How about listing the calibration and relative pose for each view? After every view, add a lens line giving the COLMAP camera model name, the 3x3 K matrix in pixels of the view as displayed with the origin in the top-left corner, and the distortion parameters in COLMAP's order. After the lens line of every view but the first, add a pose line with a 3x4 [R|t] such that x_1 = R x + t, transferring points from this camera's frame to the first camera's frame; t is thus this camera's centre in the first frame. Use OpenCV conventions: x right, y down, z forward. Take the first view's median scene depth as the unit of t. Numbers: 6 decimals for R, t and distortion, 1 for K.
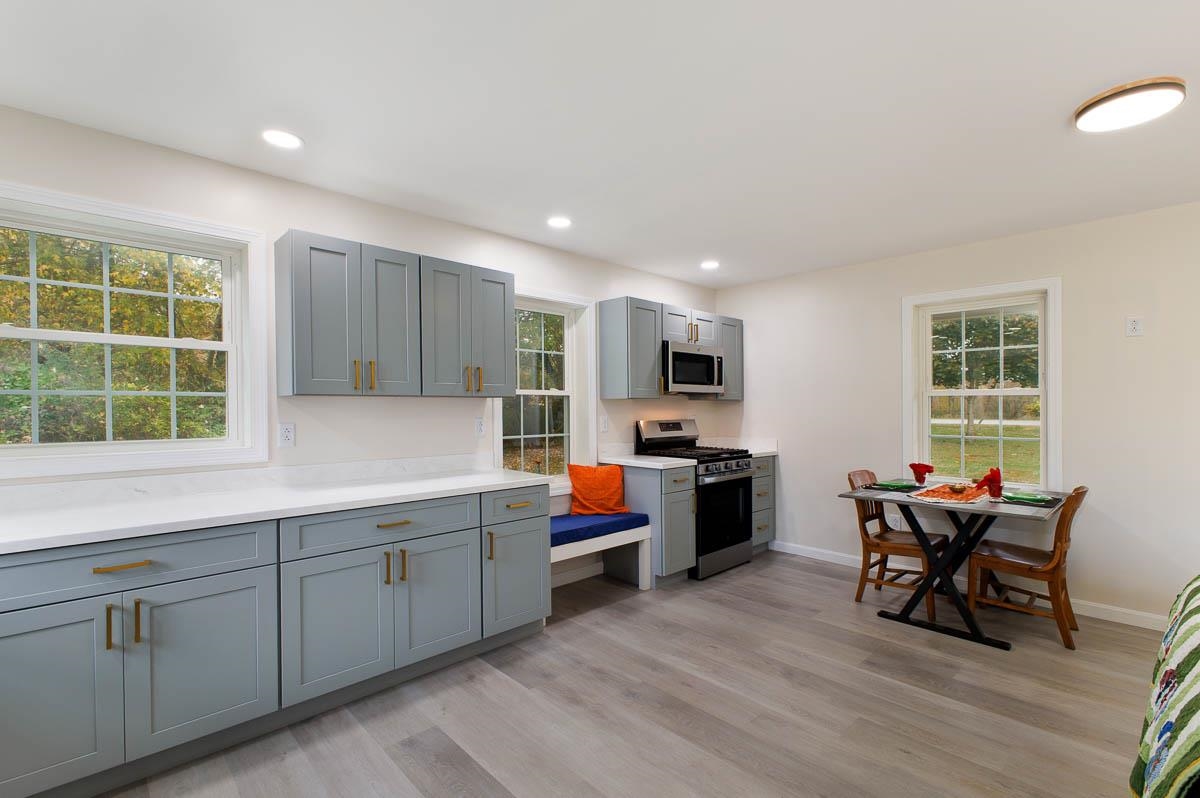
lens RADIAL K [[549.4, 0, 600.0], [0, 549.4, 399.0], [0, 0, 1]] dist [0.003777, -0.000236]
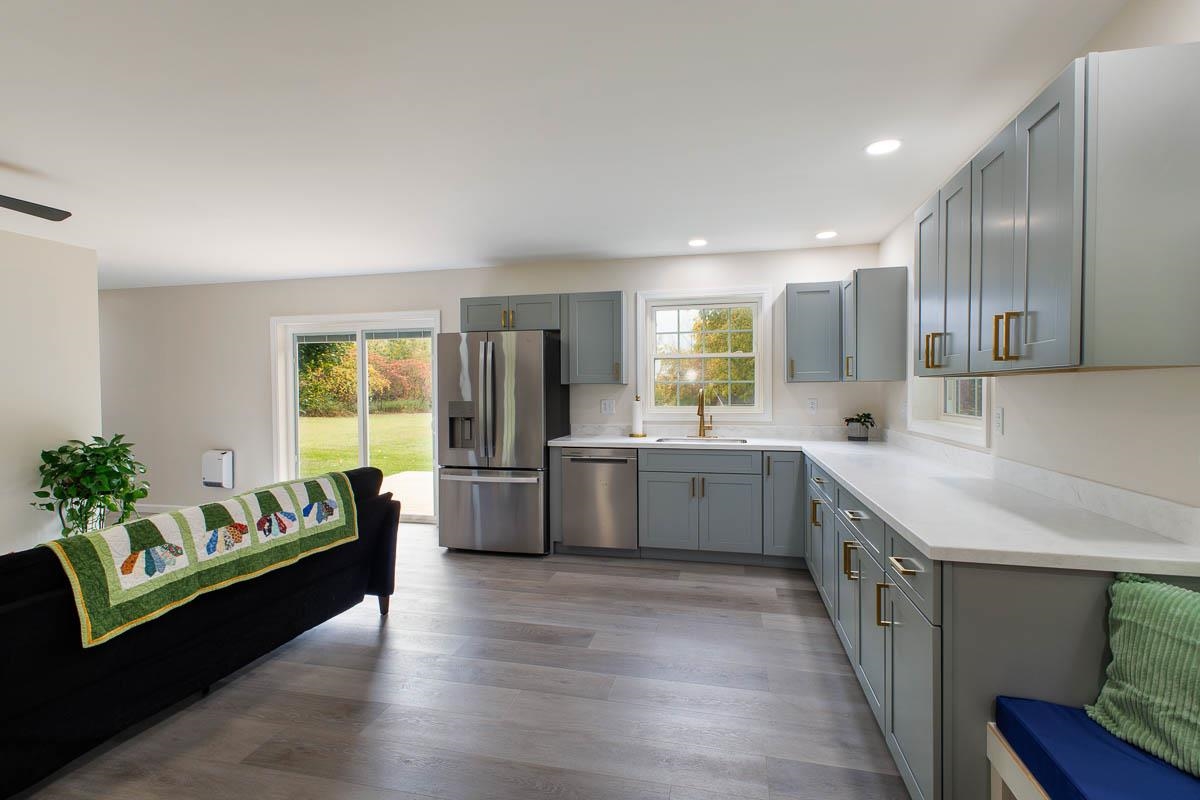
lens RADIAL K [[549.4, 0, 600.0], [0, 549.4, 400.0], [0, 0, 1]] dist [0.003777, -0.000236]
pose [[-0.838021, 0.015264, -0.545425, 0.312626], [0.012008, 0.999882, 0.009532, 0.011927], [0.545506, 0.001438, -0.838106, 0.991958]]
